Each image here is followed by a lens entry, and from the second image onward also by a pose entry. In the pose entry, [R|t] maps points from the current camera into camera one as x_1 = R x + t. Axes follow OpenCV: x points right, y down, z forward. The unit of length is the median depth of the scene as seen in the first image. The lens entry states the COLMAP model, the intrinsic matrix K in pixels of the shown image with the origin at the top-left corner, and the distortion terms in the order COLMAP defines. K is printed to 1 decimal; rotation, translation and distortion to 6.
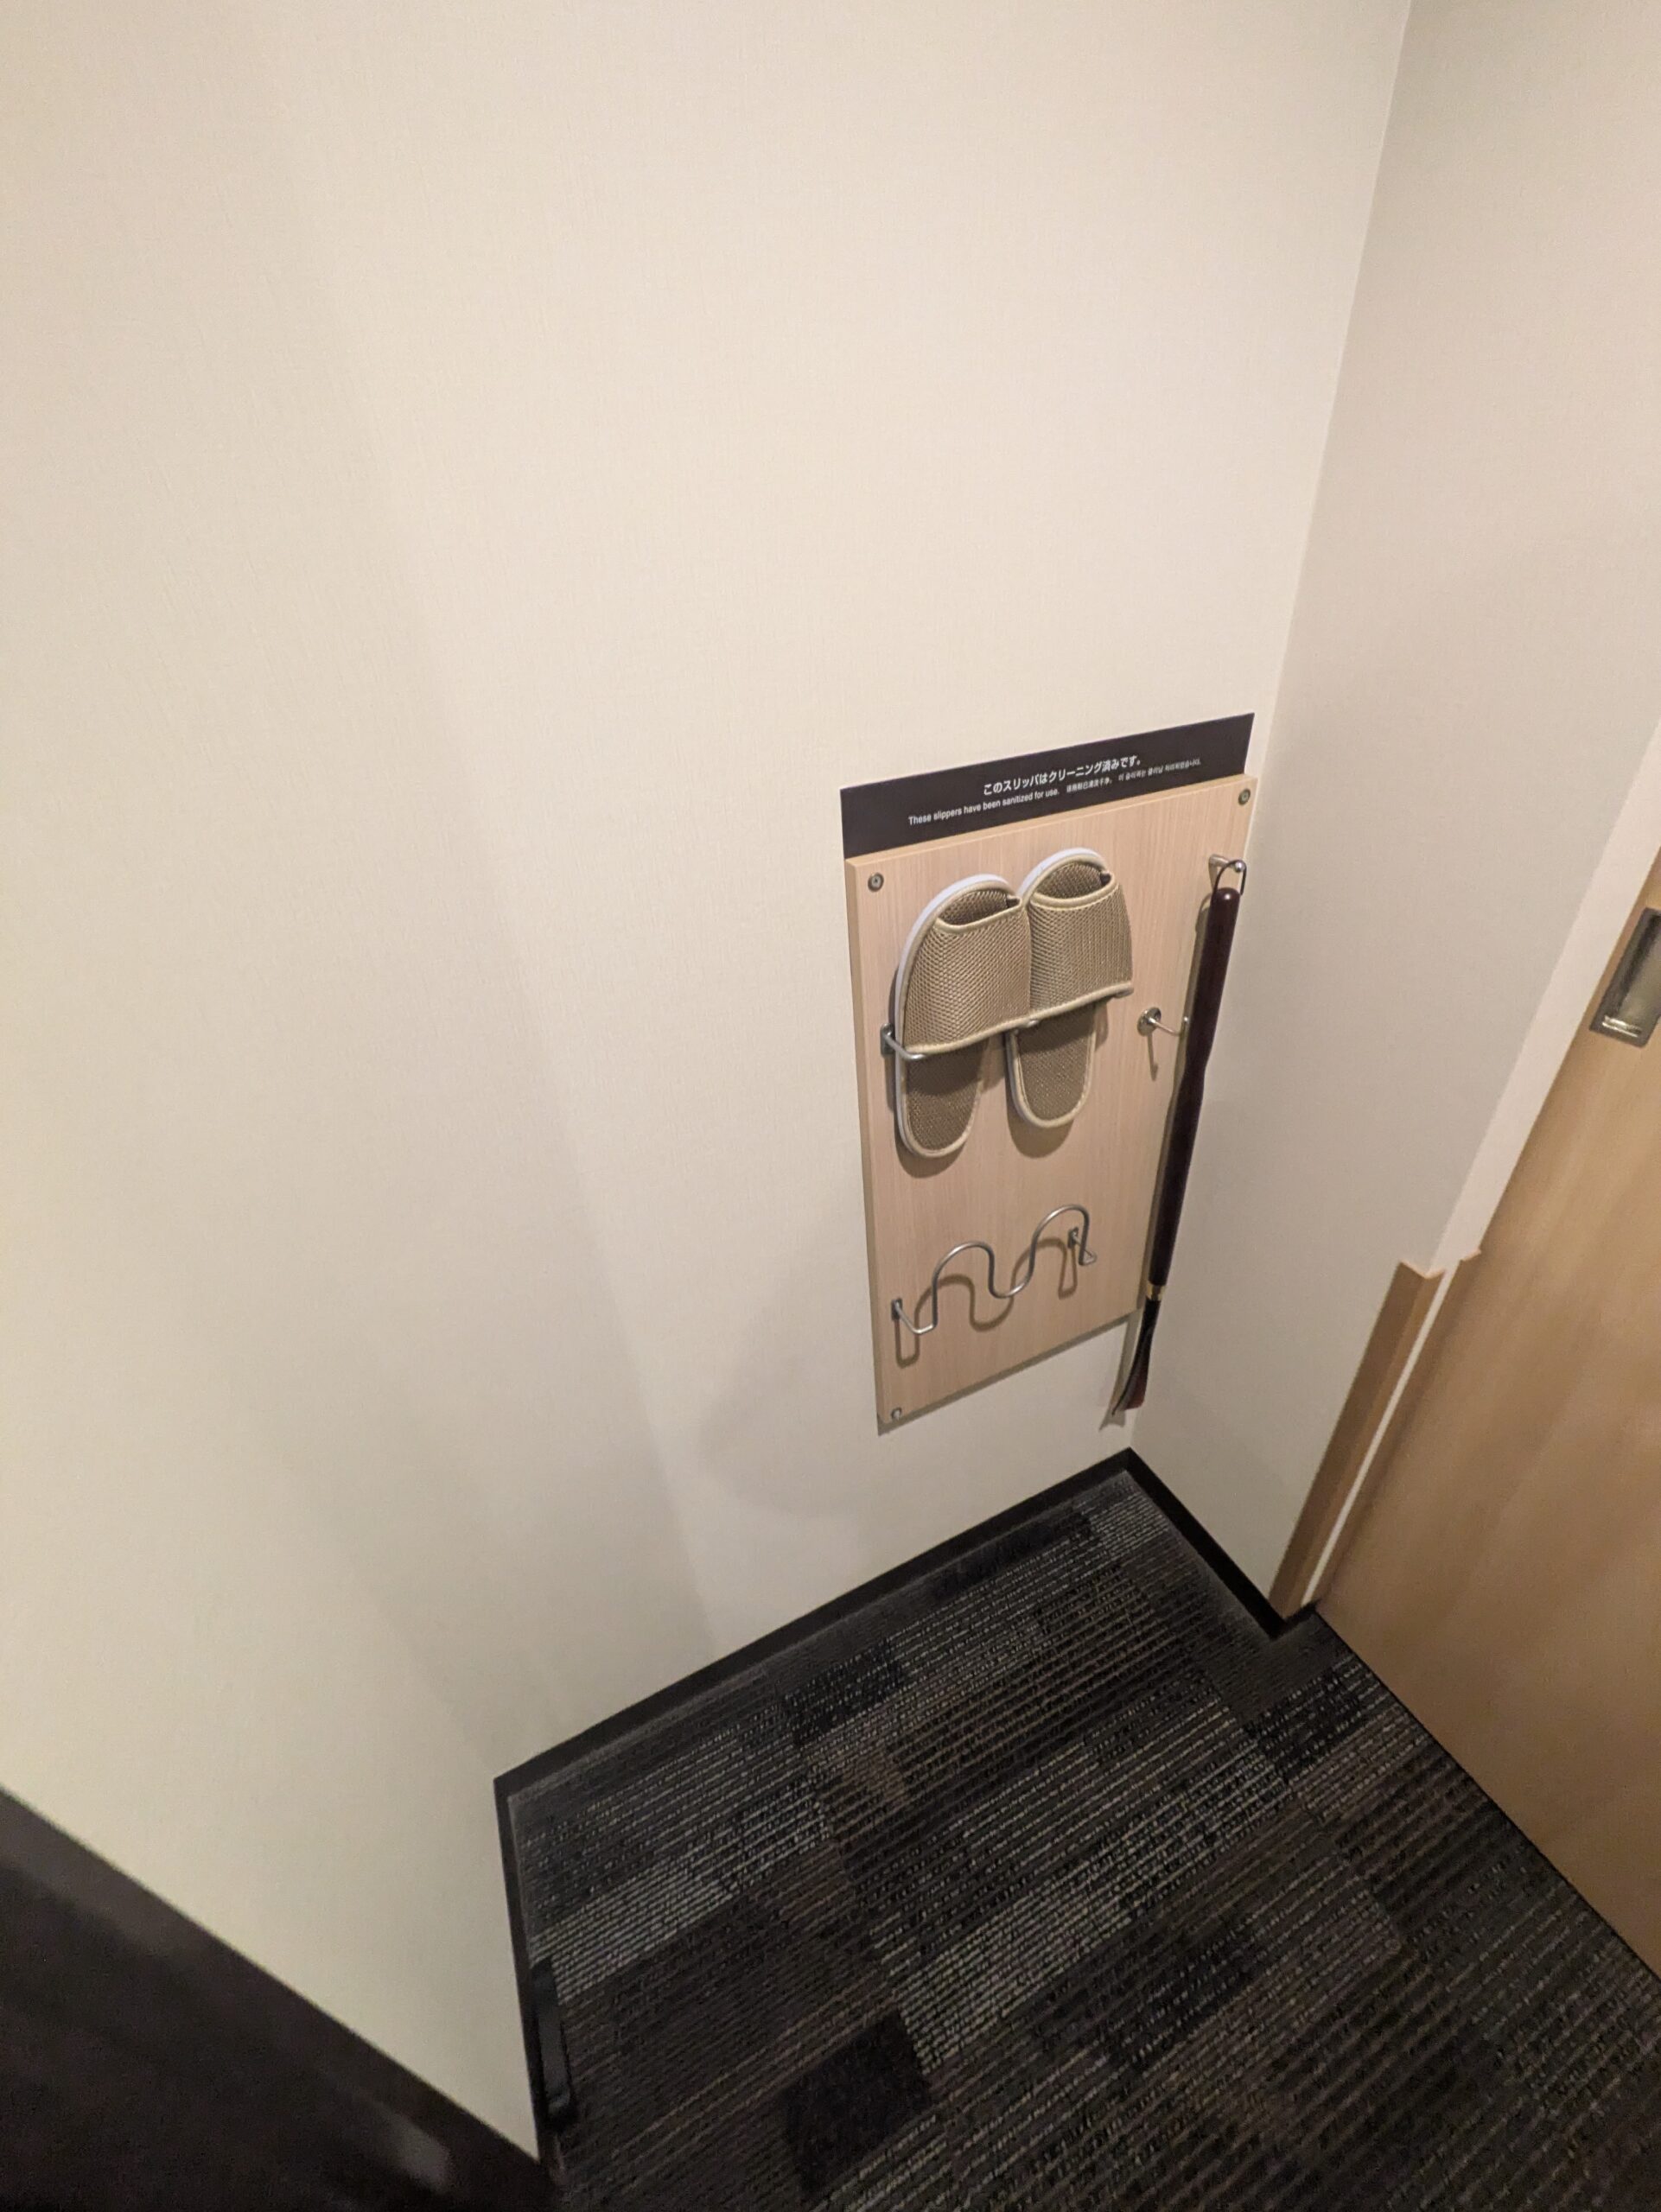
lens RADIAL K [[869.5, 0, 834.7], [0, 869.5, 1102.7], [0, 0, 1]] dist [0.001868, -0.000206]
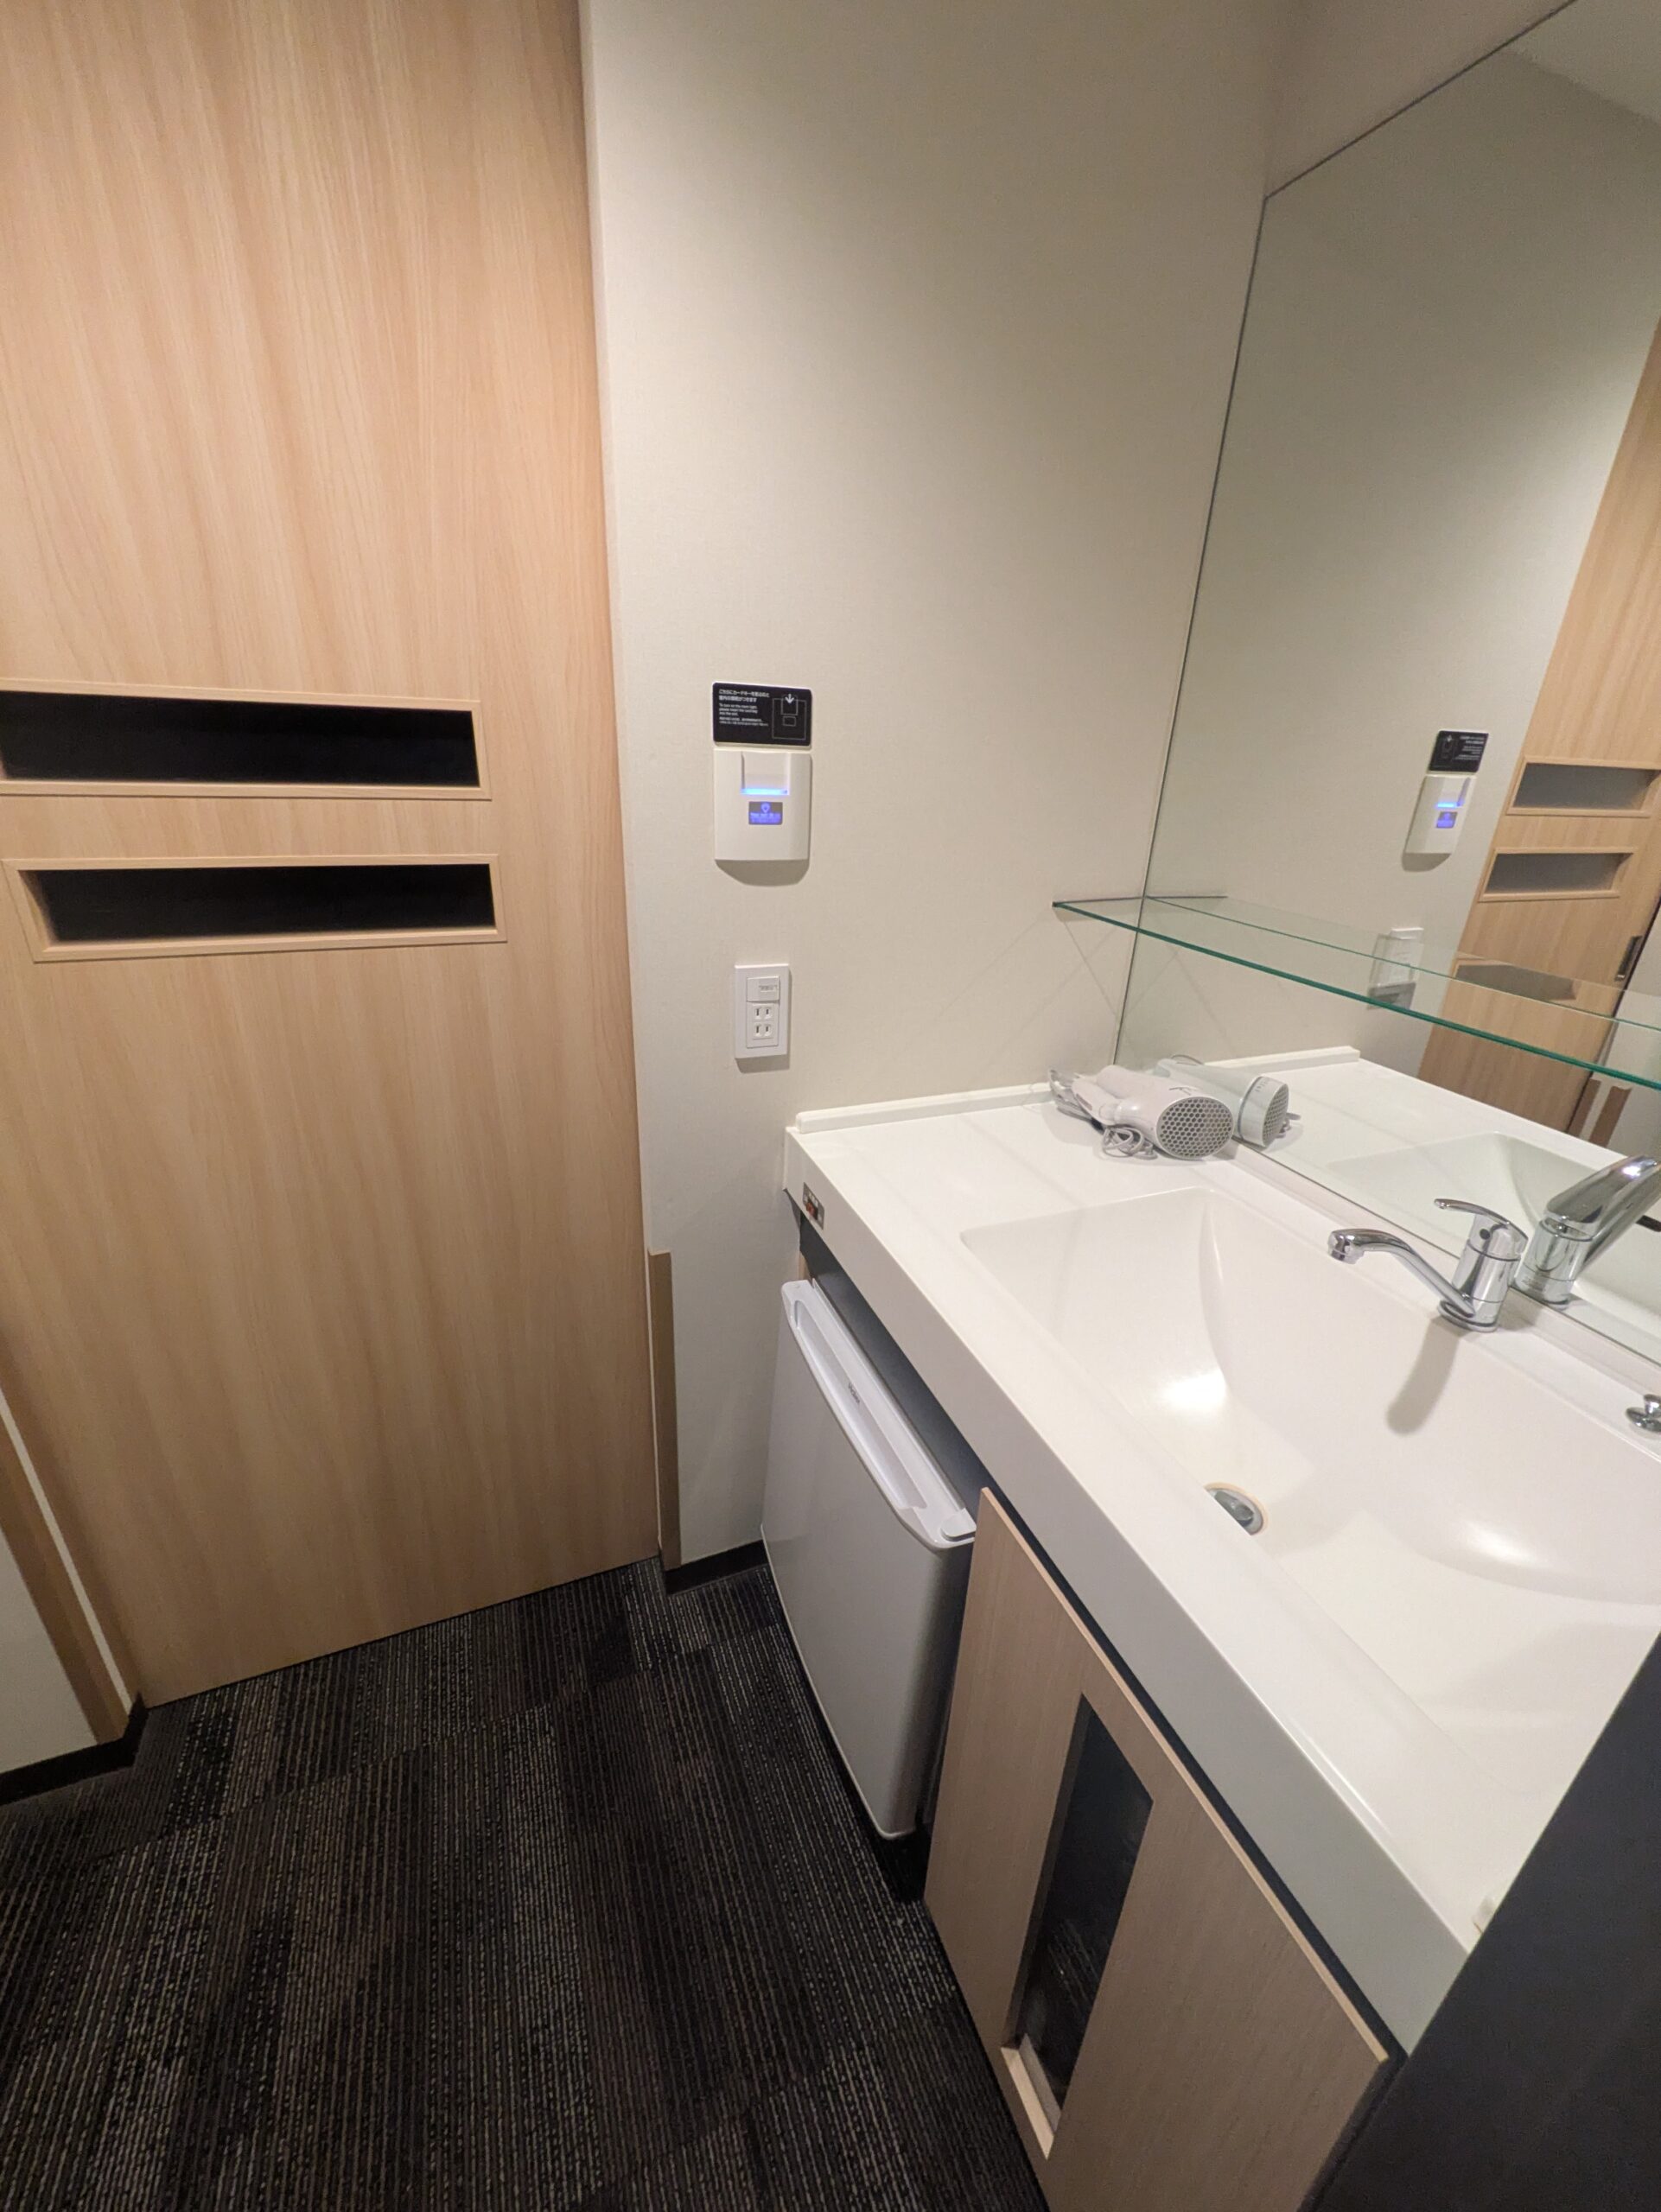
lens RADIAL K [[864.9, 0, 831.1], [0, 864.9, 1102.2], [0, 0, 1]] dist [-0.001991, 0.000598]
pose [[0.051813, -0.322537, 0.945138, -0.236594], [0.507908, 0.823377, 0.253141, 0.192545], [-0.859852, 0.466927, 0.206481, -0.409436]]
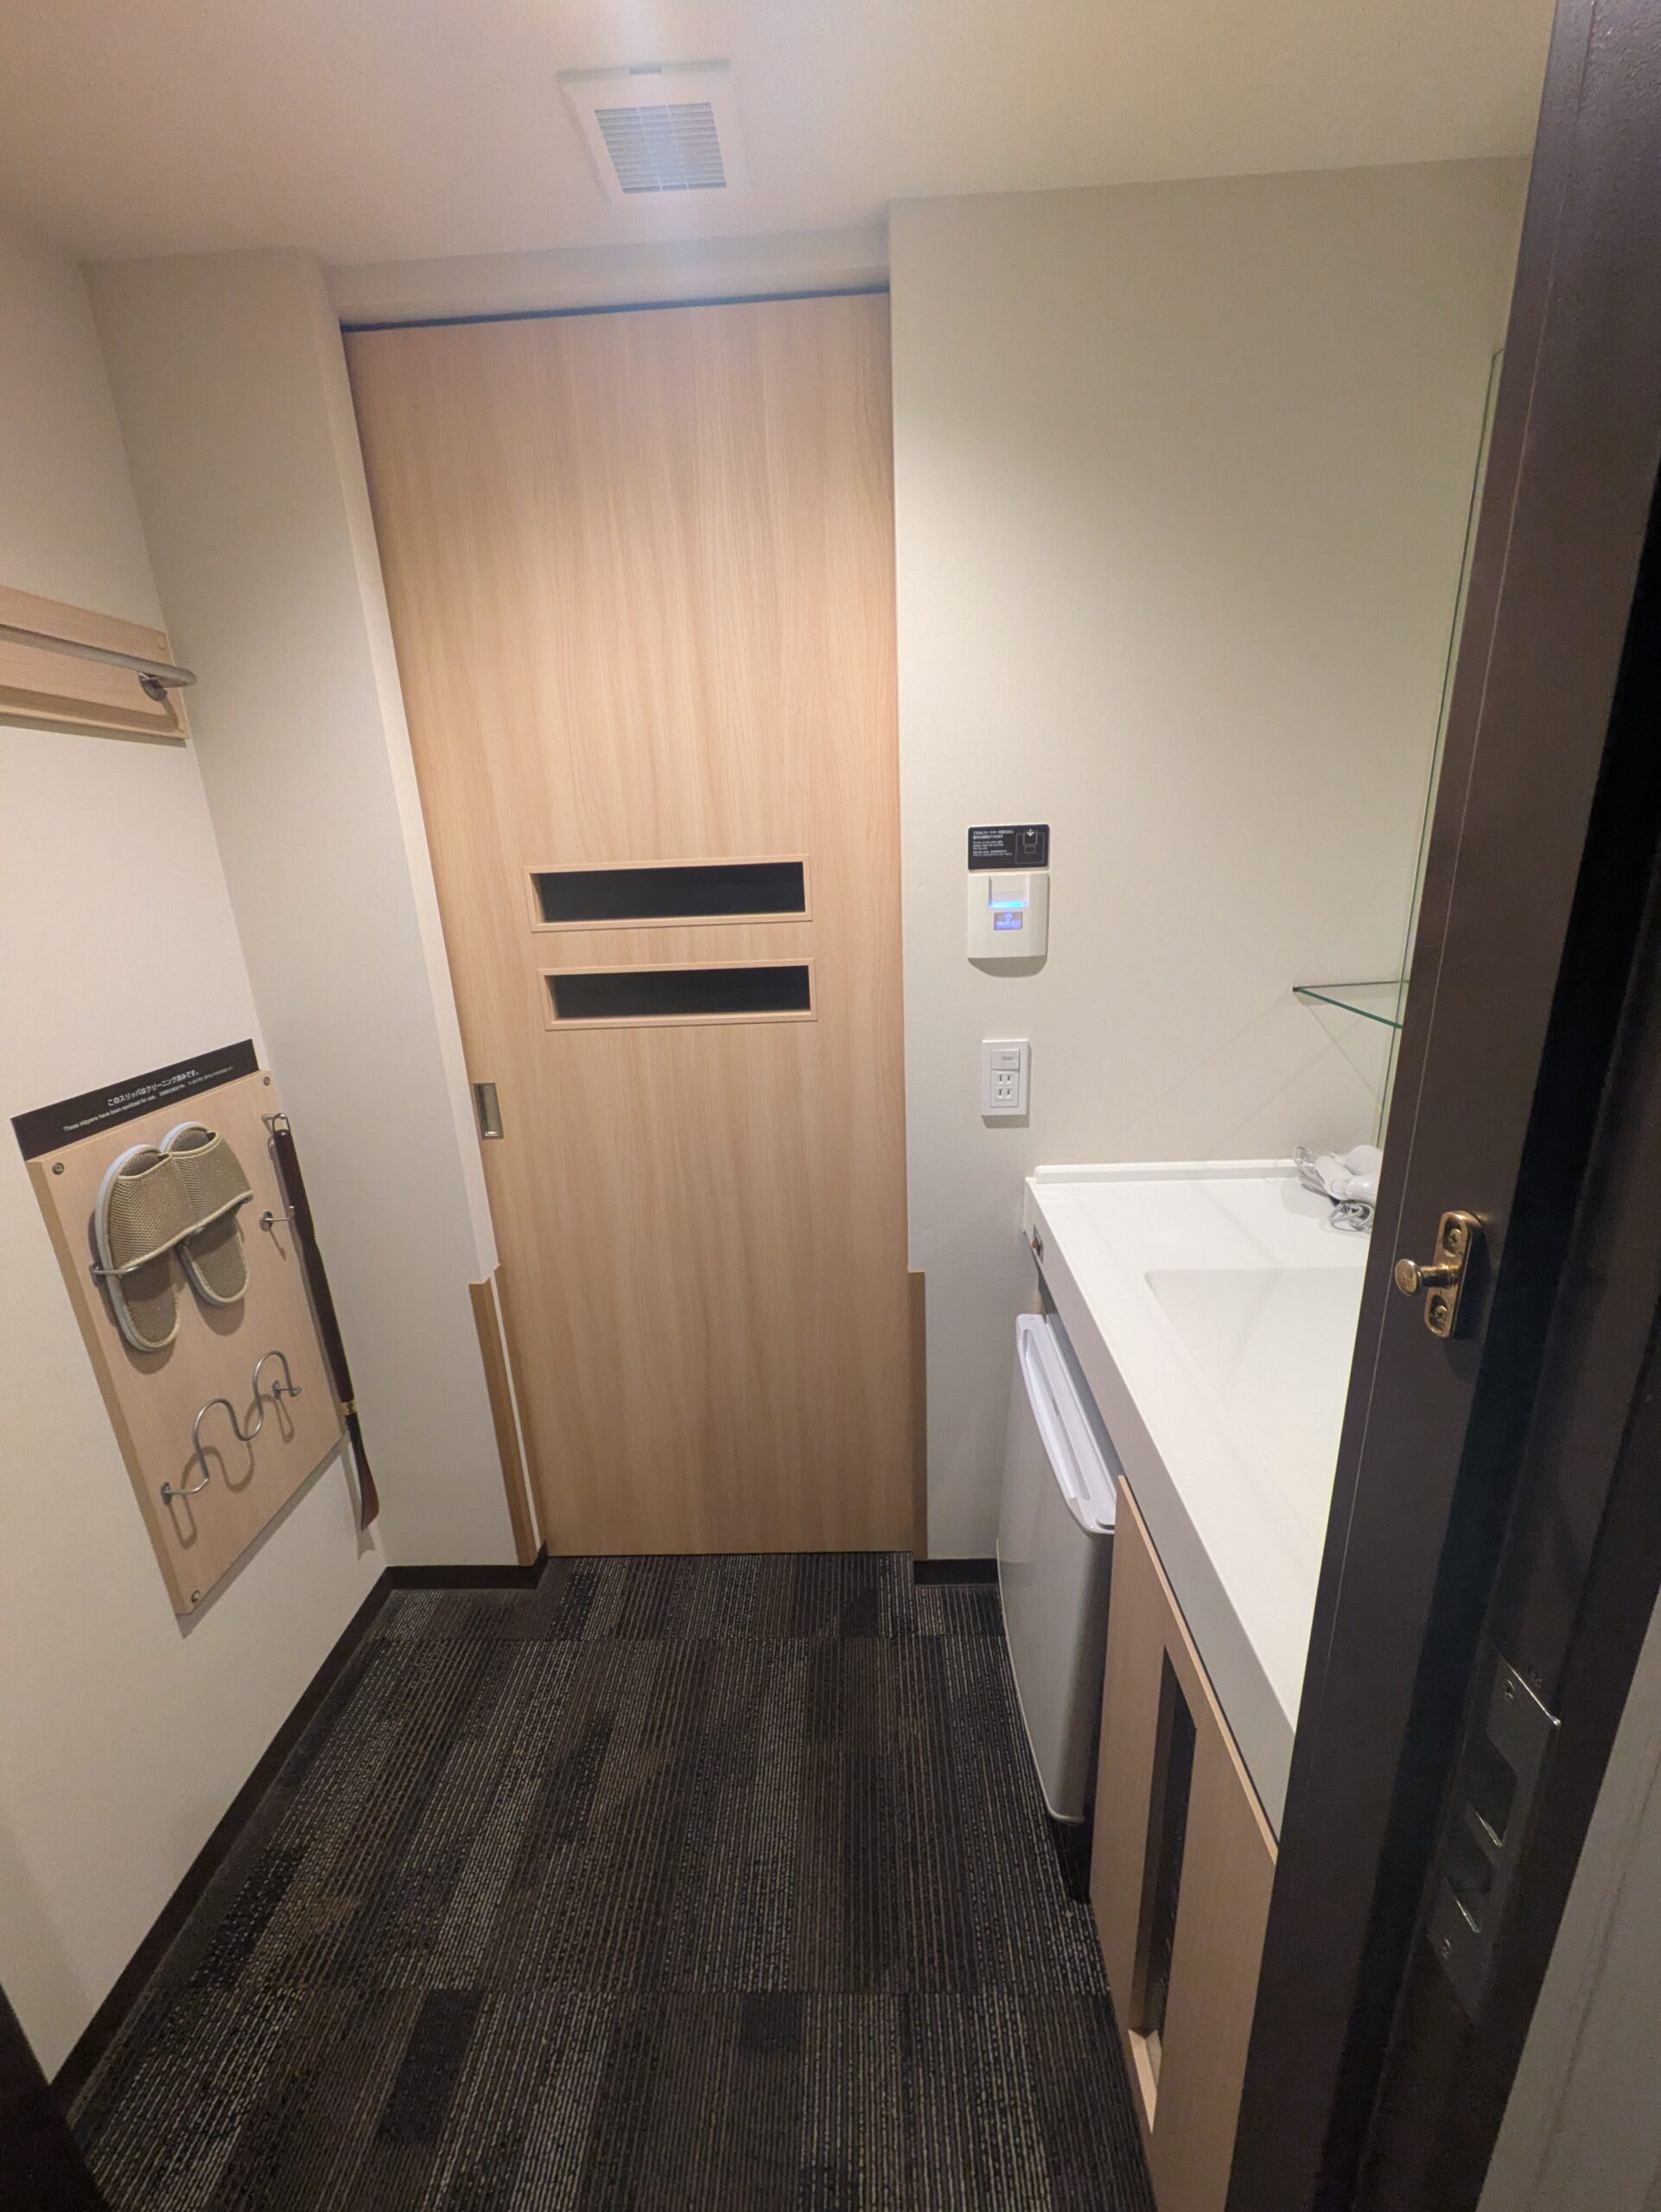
lens RADIAL K [[869.5, 0, 834.7], [0, 869.5, 1102.7], [0, 0, 1]] dist [0.001868, -0.000206]
pose [[0.452001, -0.214549, 0.865831, -0.519323], [0.496147, 0.867116, -0.044143, 0.318574], [-0.741305, 0.449532, 0.498385, -0.674635]]
